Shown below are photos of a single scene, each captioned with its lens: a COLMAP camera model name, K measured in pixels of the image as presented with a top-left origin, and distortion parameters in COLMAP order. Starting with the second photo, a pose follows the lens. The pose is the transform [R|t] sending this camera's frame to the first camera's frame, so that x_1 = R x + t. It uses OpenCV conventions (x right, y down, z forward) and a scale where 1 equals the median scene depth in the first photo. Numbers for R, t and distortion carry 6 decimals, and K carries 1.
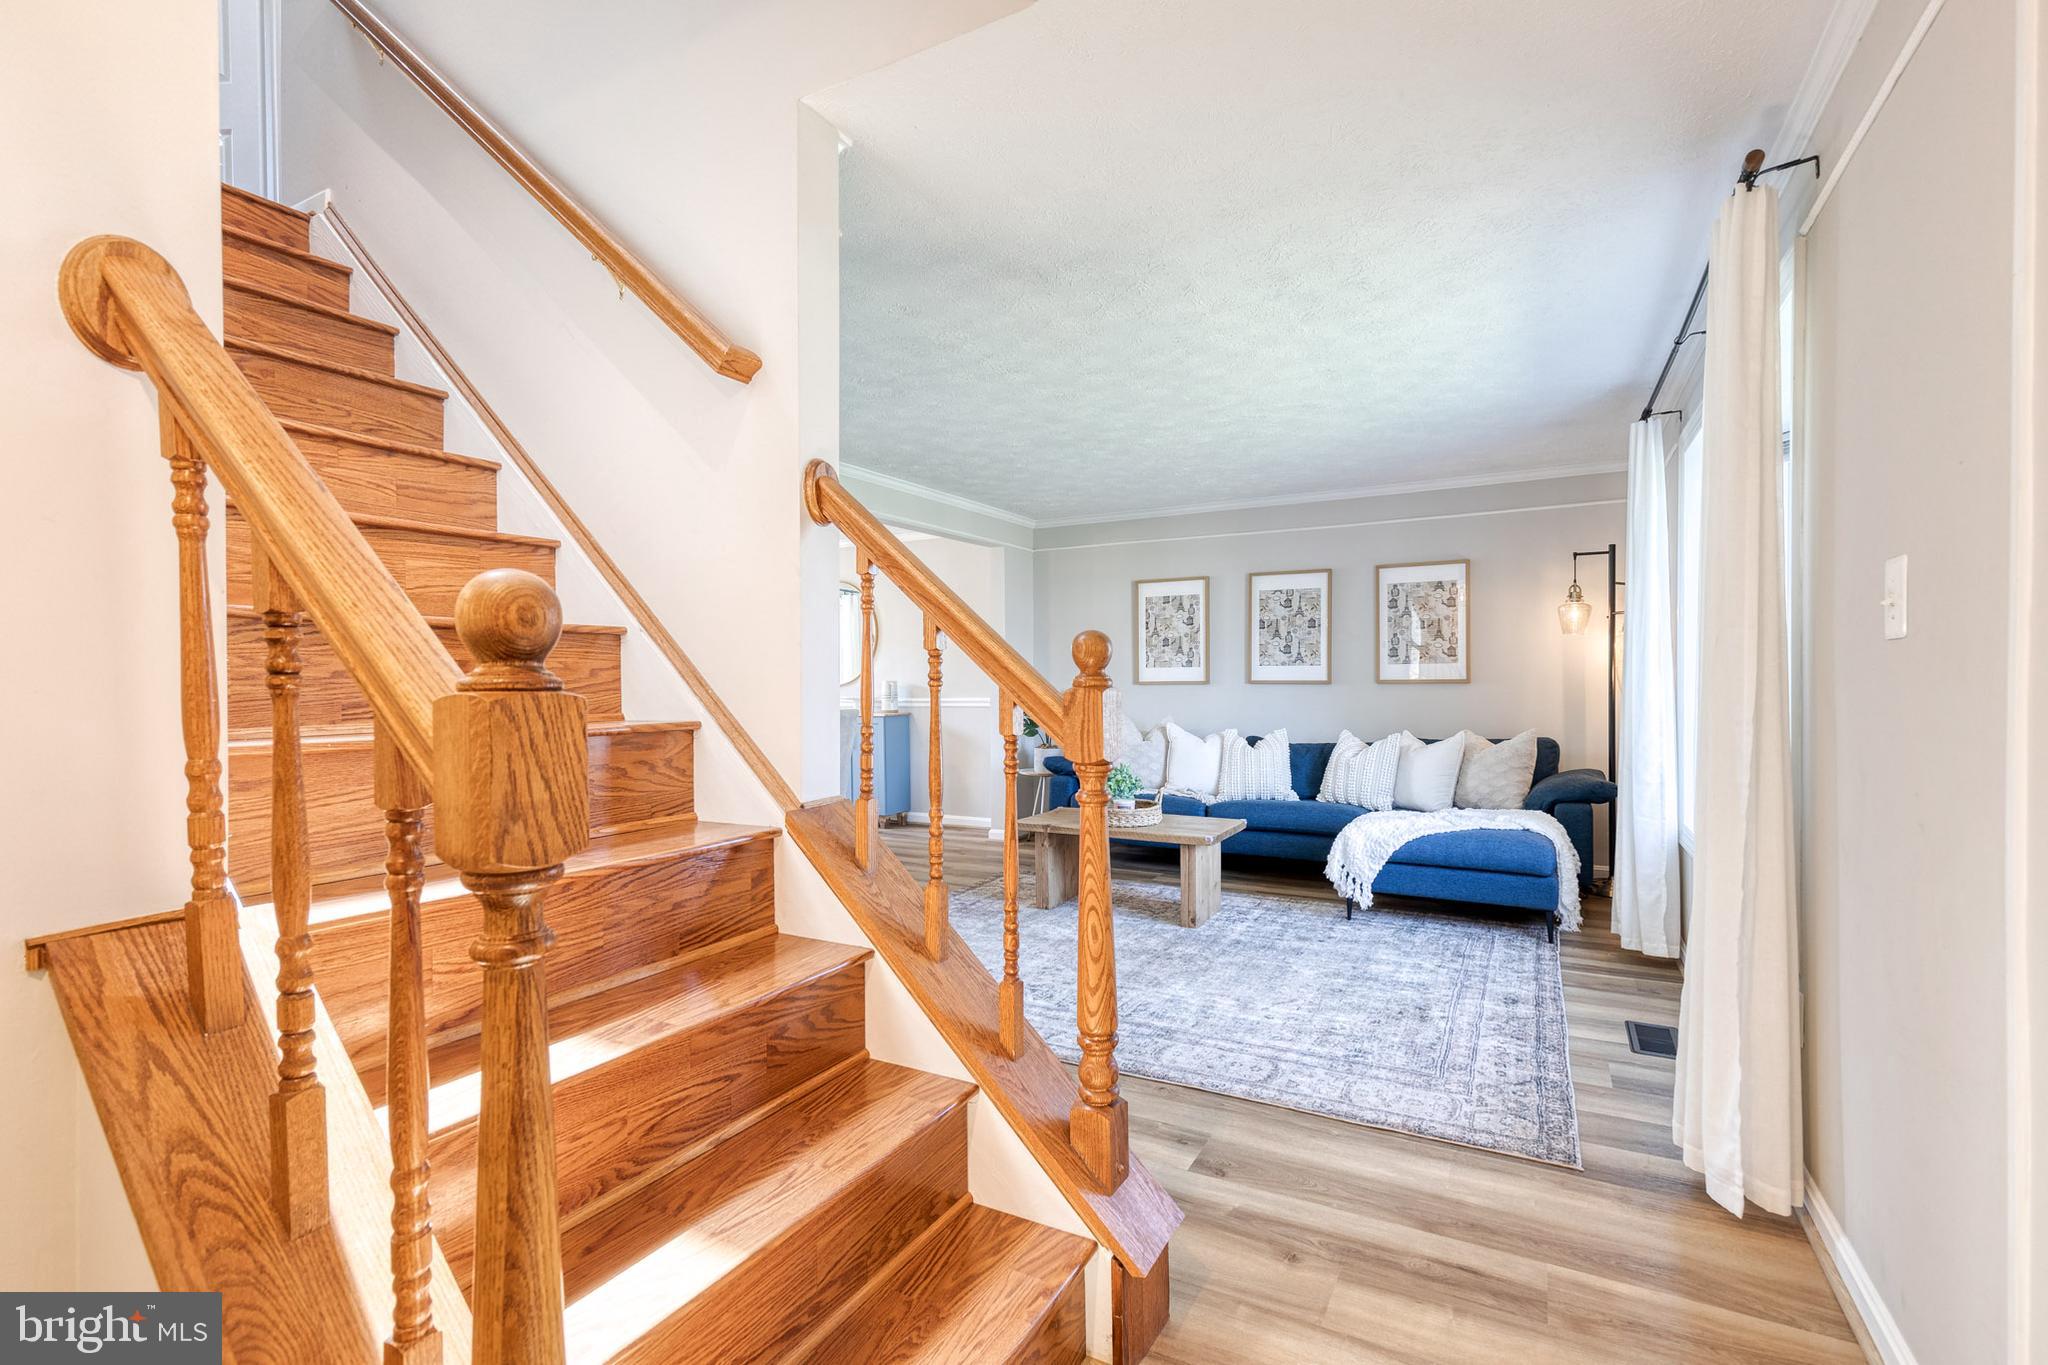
lens RADIAL K [[931.9, 0, 1041.4], [0, 931.9, 686.5], [0, 0, 1]] dist [0.005238, -0.000399]
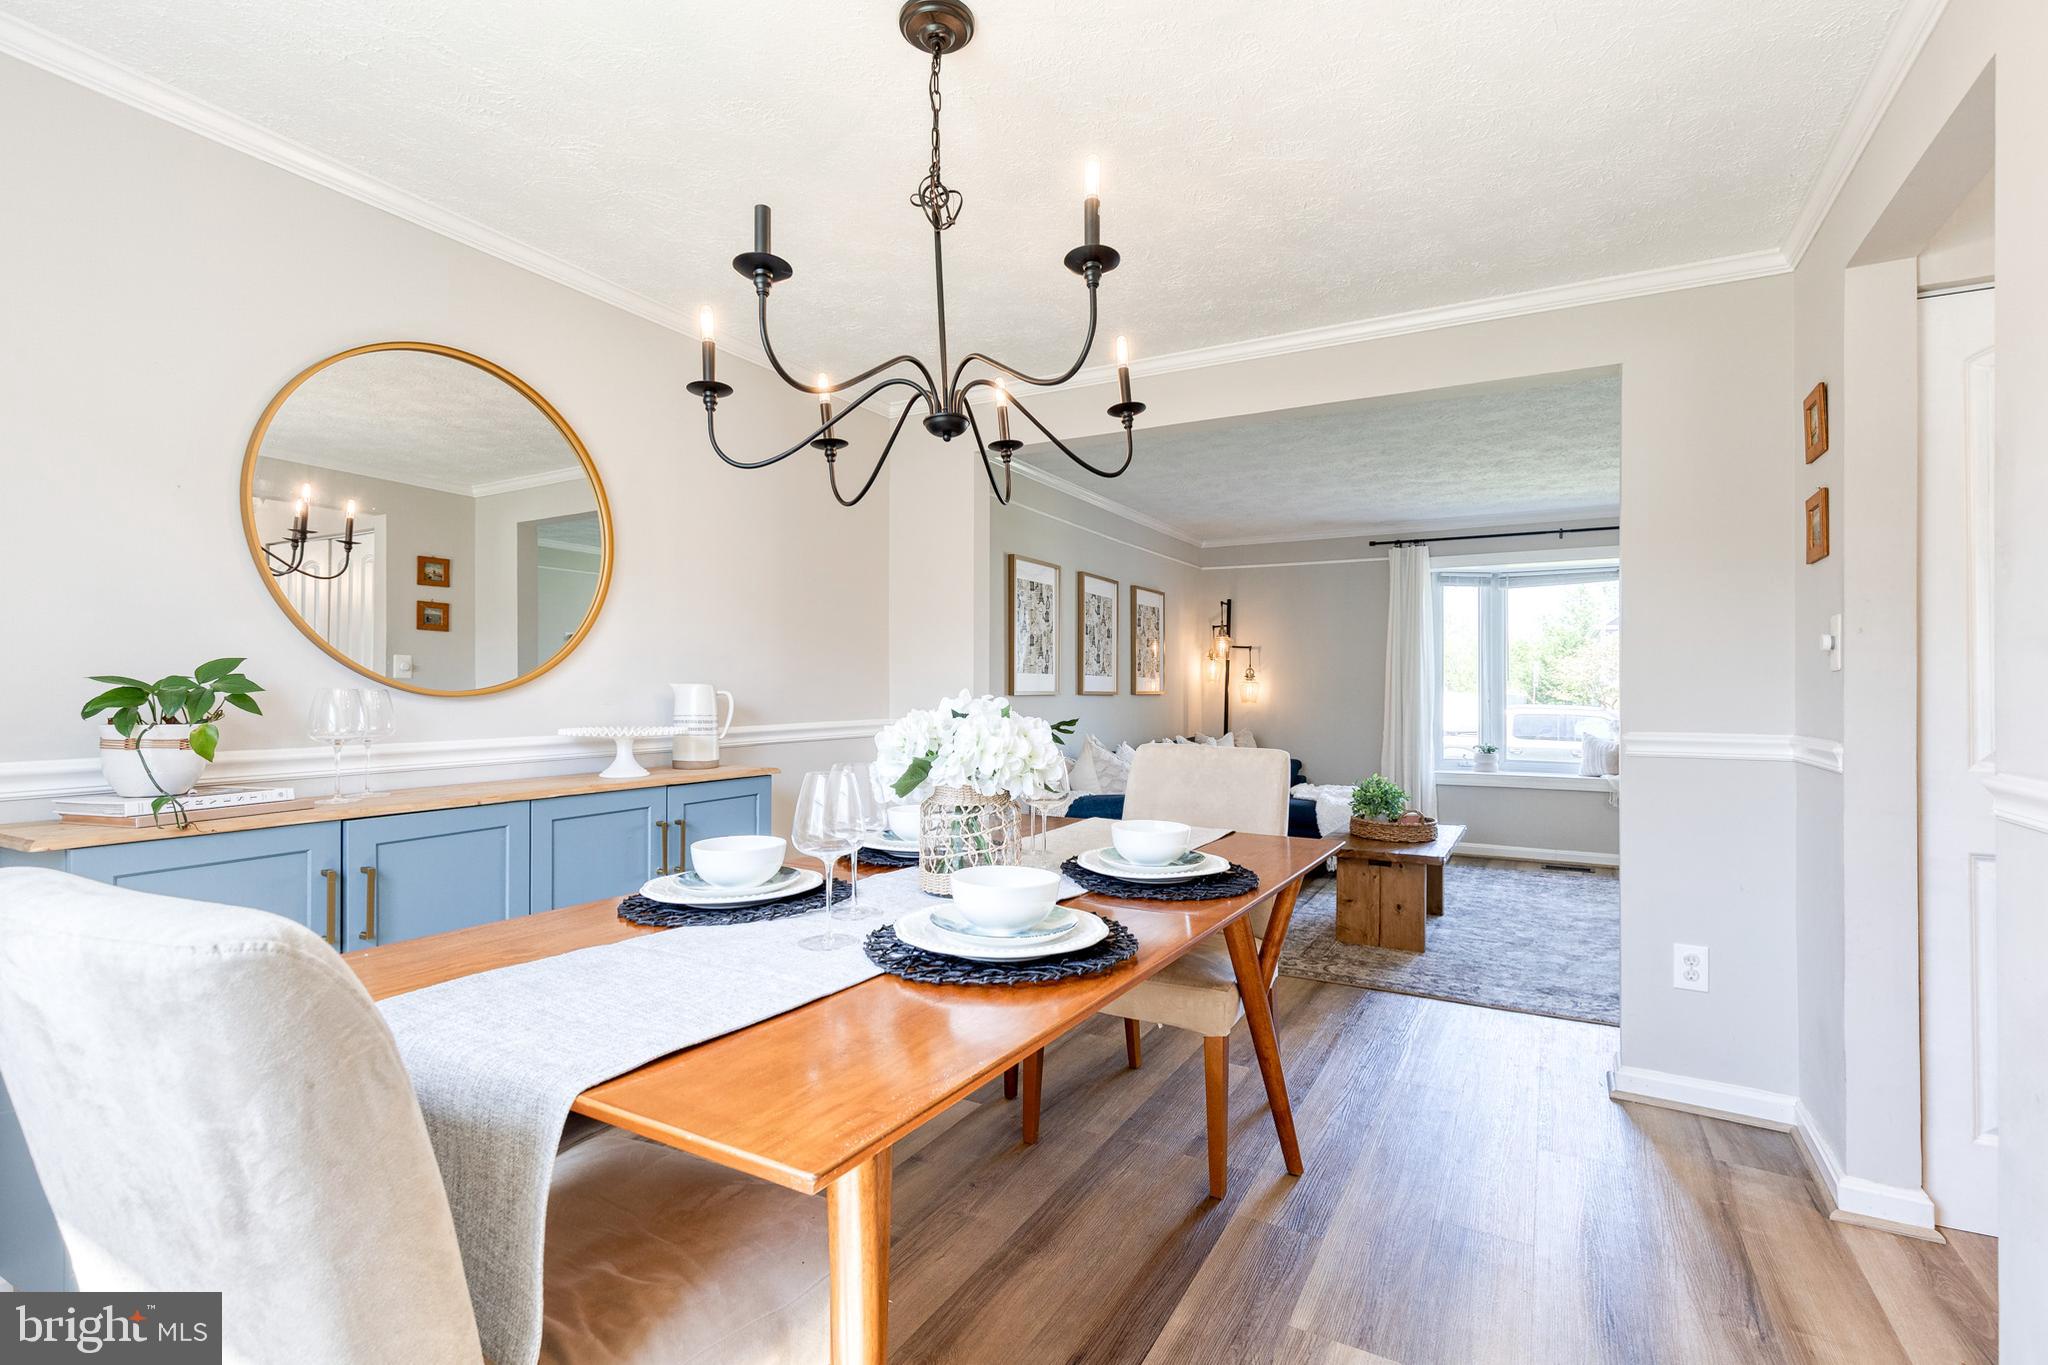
lens RADIAL K [[931.9, 0, 1034.9], [0, 931.9, 693.5], [0, 0, 1]] dist [0.005238, -0.000399]
pose [[-0.000603, 0.006901, 0.999976, -0.917961], [0.002328, 0.999973, -0.006899, 0.002687], [-0.999997, 0.002324, -0.000619, 1.426272]]
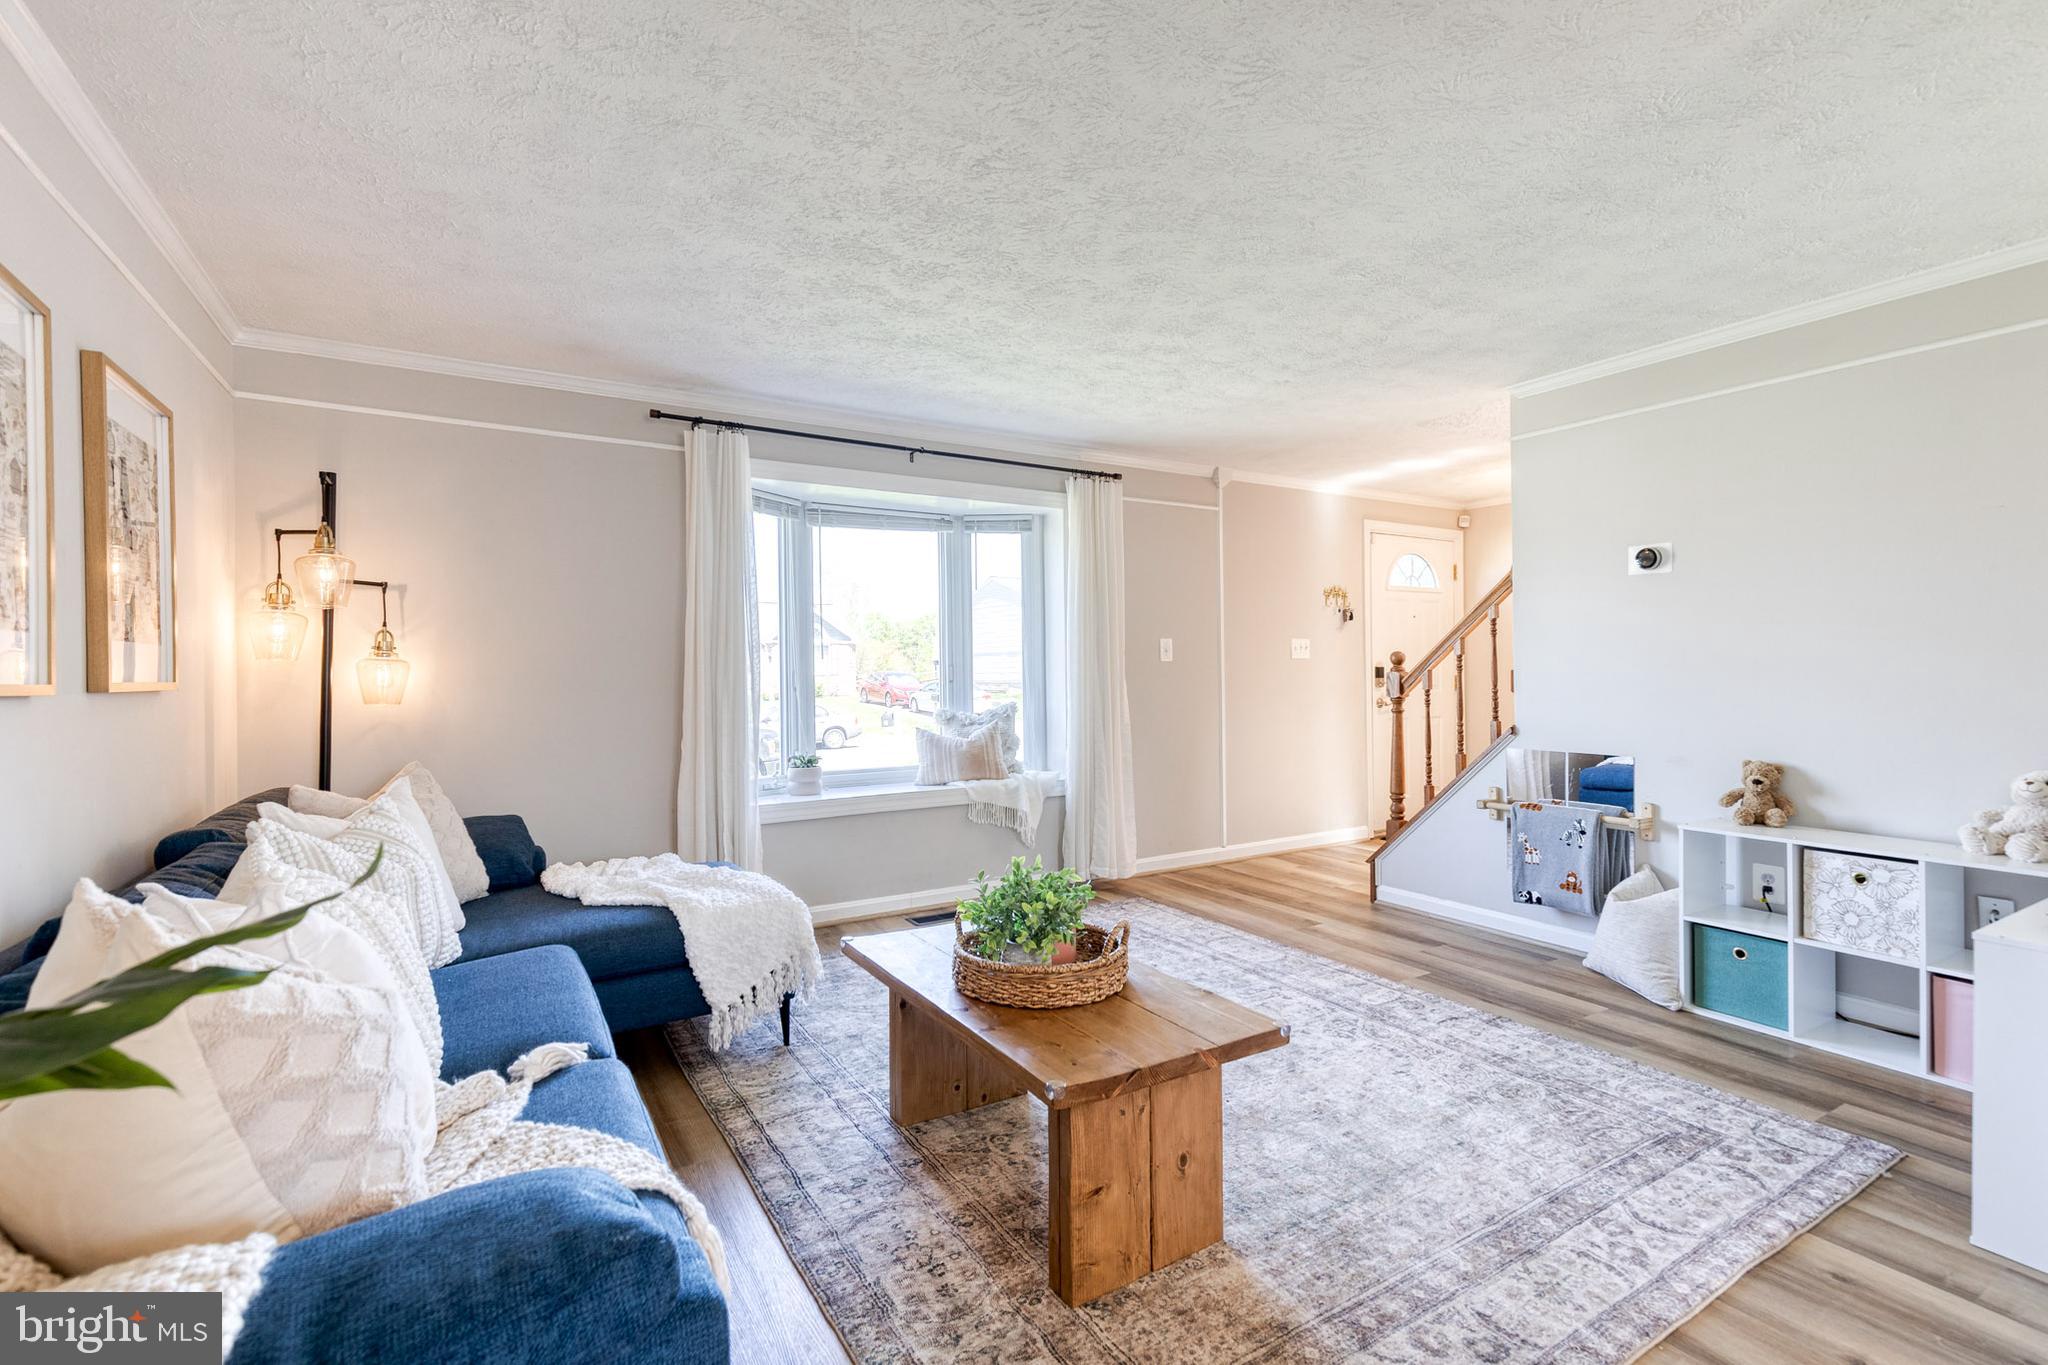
lens RADIAL K [[931.9, 0, 1042.4], [0, 931.9, 682.1], [0, 0, 1]] dist [0.005238, -0.000399]
pose [[-0.868701, 0.014241, 0.495132, -0.146944], [0.021772, 0.999718, 0.009445, -0.005276], [-0.494858, 0.018985, -0.868767, 1.445882]]
